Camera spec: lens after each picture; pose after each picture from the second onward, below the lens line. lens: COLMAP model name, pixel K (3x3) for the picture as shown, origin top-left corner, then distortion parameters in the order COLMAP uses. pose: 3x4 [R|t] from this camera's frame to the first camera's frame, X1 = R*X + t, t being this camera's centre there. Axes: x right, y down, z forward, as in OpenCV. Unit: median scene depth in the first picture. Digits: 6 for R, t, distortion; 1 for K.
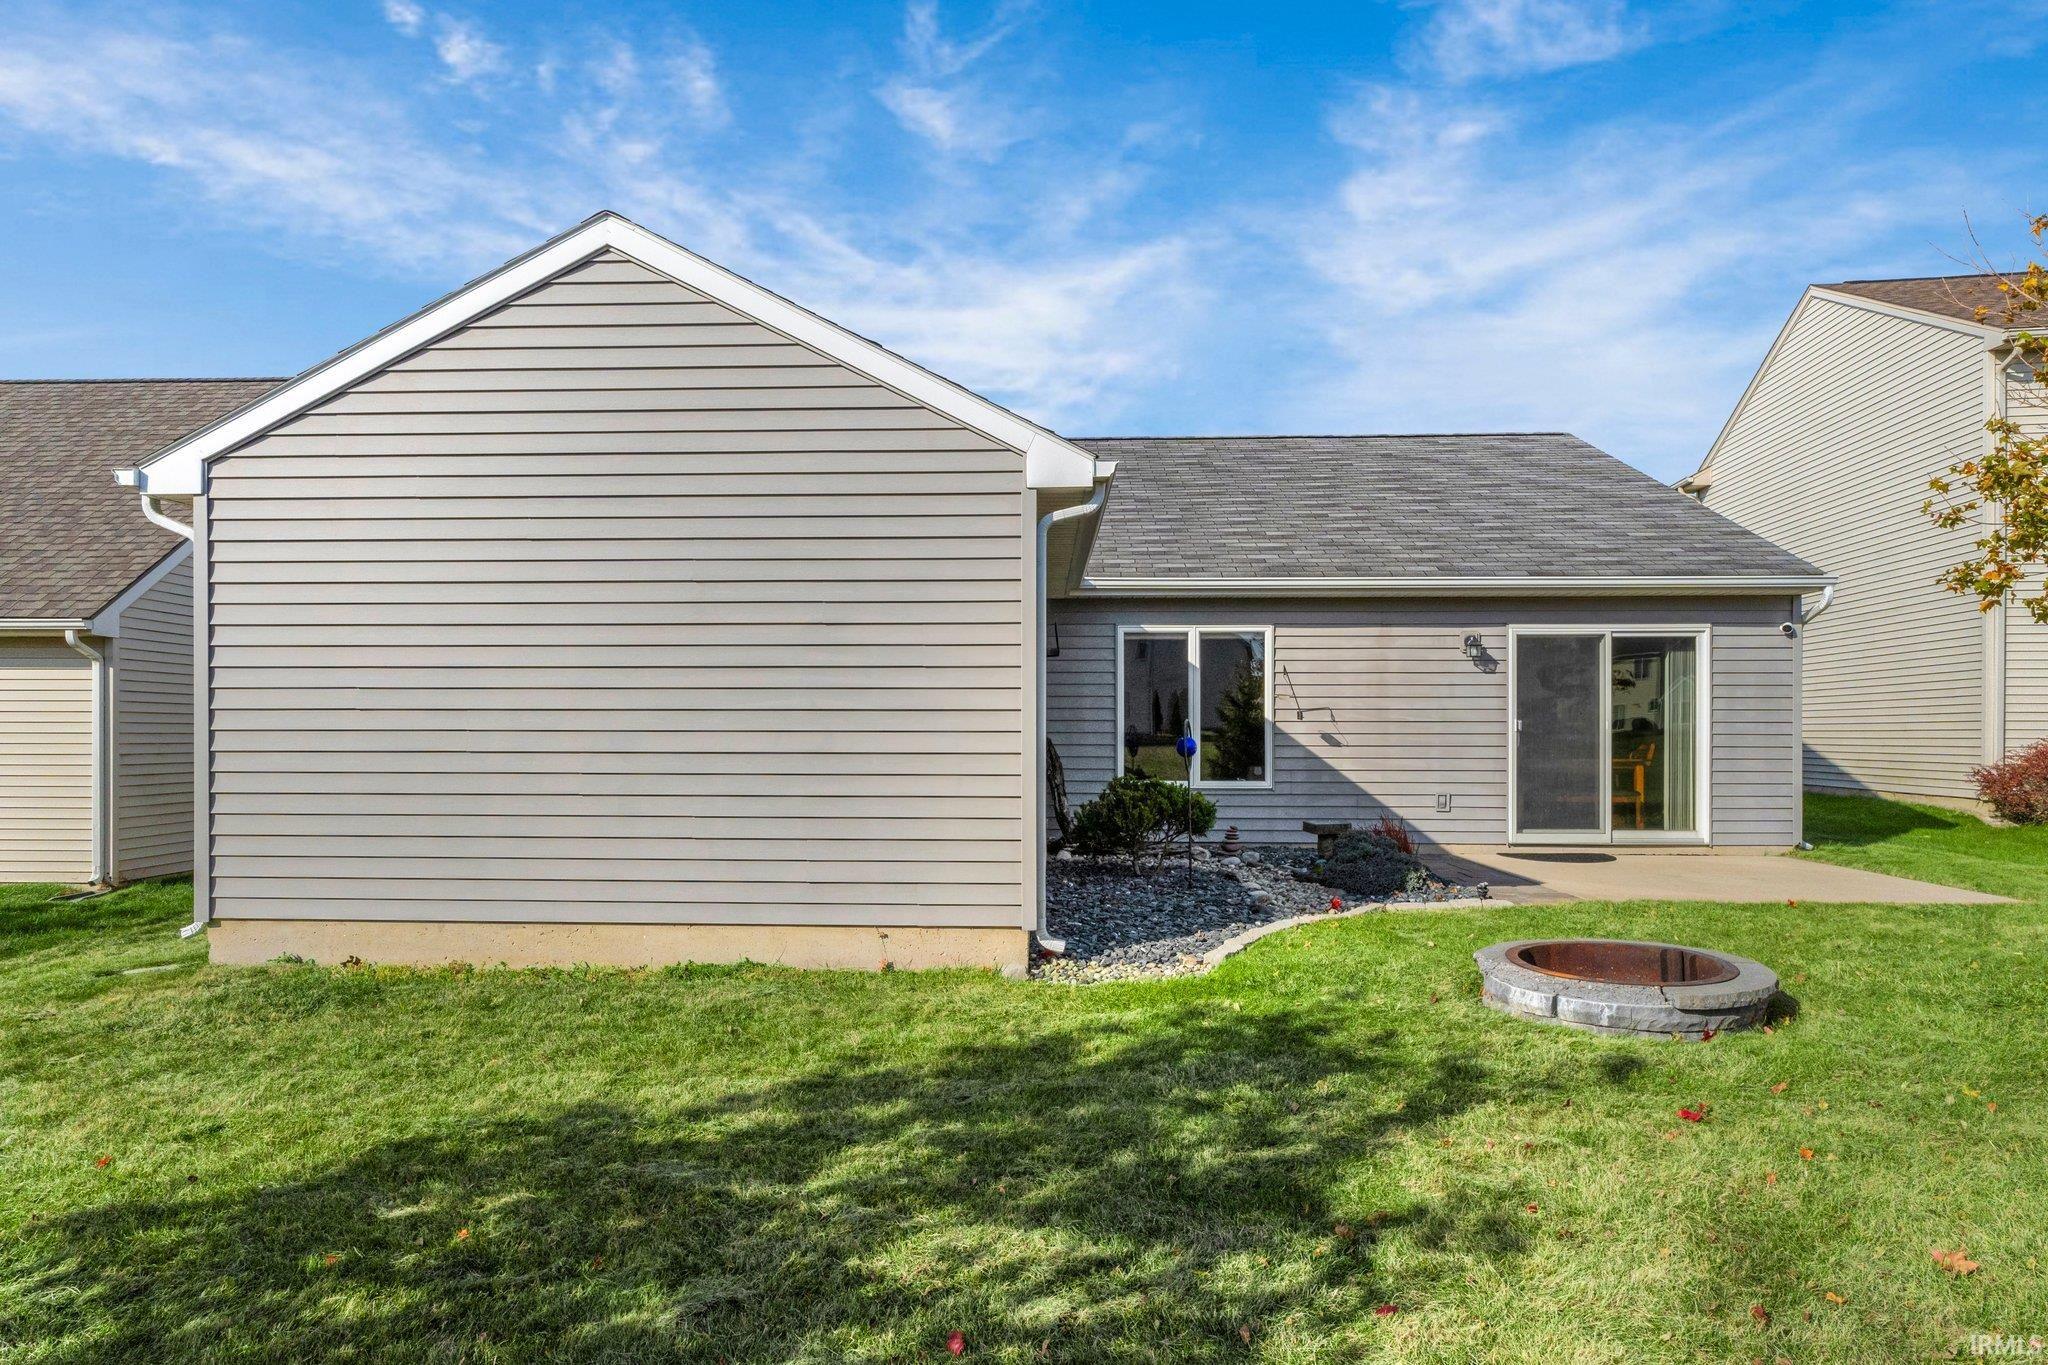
lens RADIAL K [[1203.5, 0, 1022.5], [0, 1203.5, 675.4], [0, 0, 1]] dist [-0.003007, 0.000773]
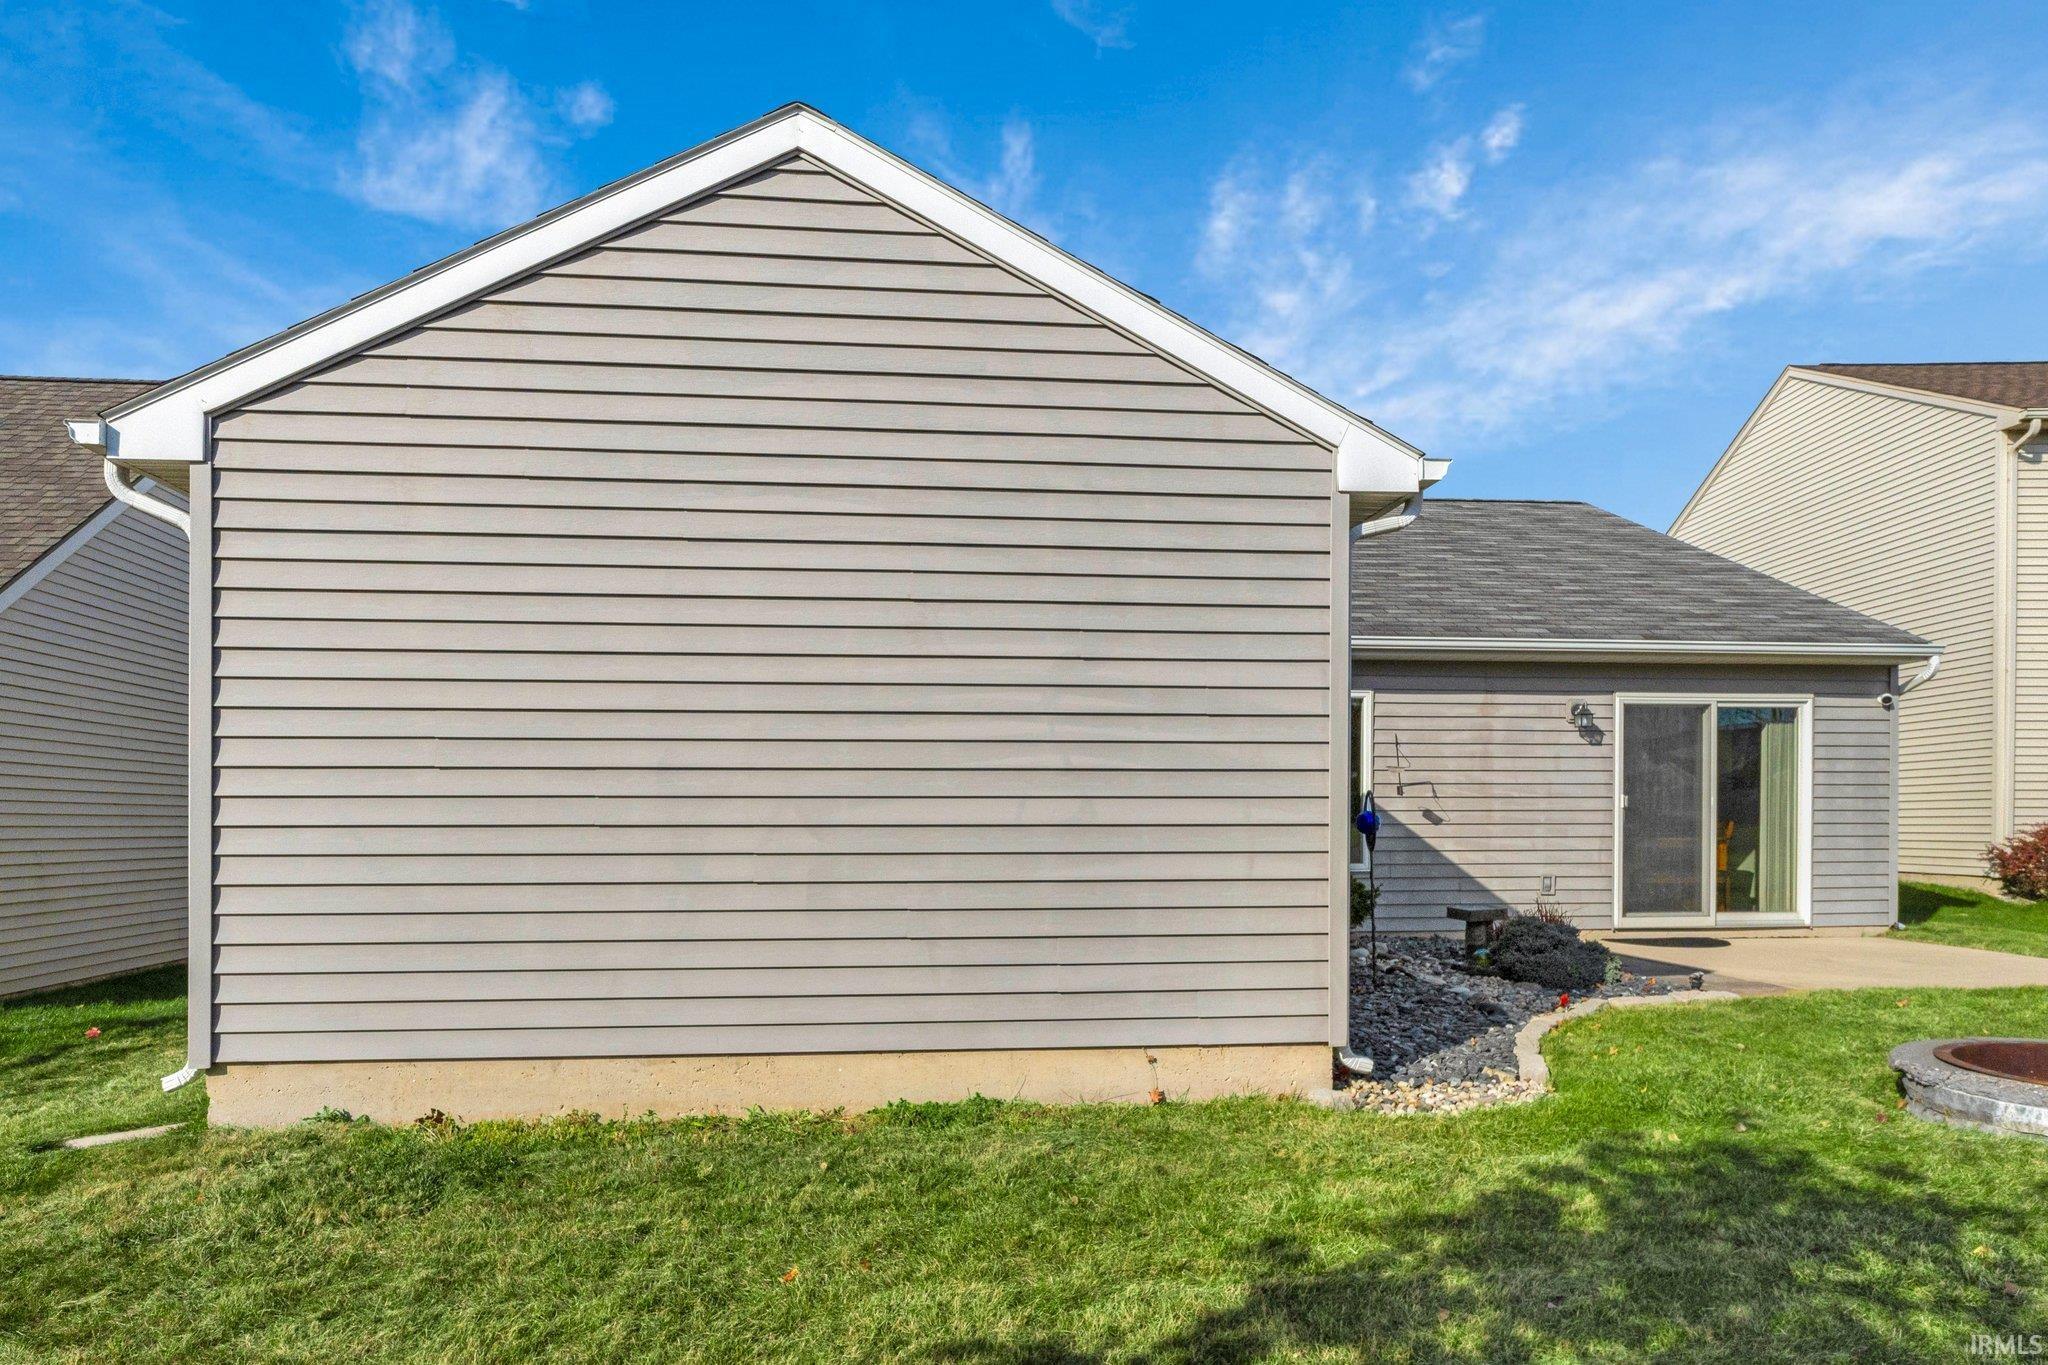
lens RADIAL K [[1203.5, 0, 990.7], [0, 1203.5, 766.8], [0, 0, 1]] dist [-0.003007, 0.000773]
pose [[0.989769, 0.003736, 0.142628, -0.256478], [-0.003761, 0.999993, -0.000098, 0.021027], [-0.142628, -0.000440, 0.989776, 0.186069]]
